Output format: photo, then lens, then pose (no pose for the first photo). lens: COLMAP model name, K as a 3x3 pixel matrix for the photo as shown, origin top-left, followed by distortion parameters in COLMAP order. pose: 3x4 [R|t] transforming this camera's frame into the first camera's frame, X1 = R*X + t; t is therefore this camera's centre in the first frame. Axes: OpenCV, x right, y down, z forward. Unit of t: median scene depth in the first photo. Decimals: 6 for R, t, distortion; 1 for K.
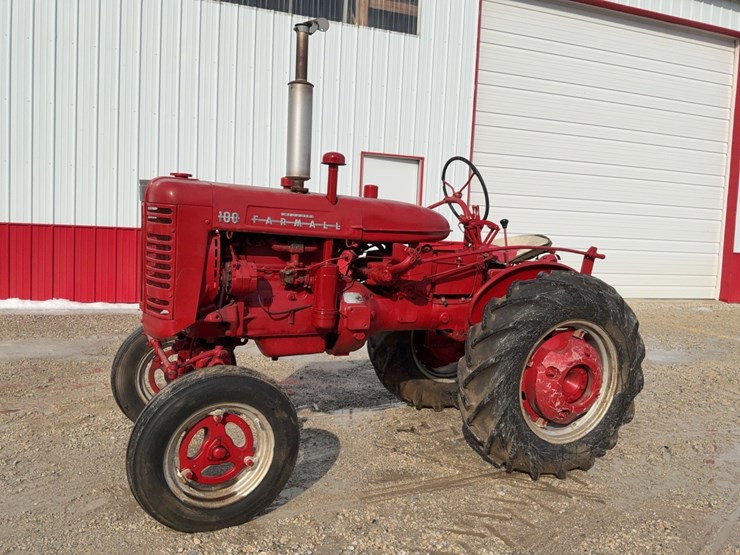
lens RADIAL K [[609.6, 0, 374.6], [0, 609.6, 276.5], [0, 0, 1]] dist [0.090919, -0.185899]
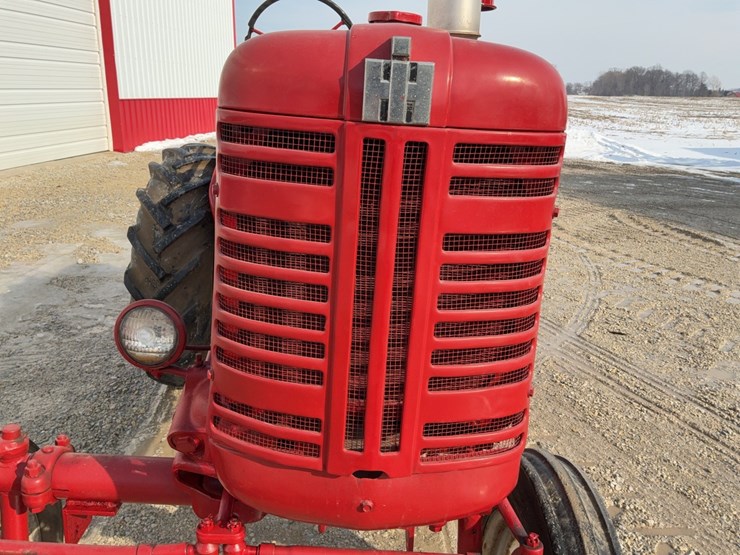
lens RADIAL K [[609.6, 0, 374.6], [0, 609.6, 276.5], [0, 0, 1]] dist [0.090919, -0.185899]
pose [[0.427181, -0.293718, 0.855129, -0.588165], [0.065867, 0.953362, 0.294555, -0.125197], [-0.901764, -0.069504, 0.426604, 0.823064]]
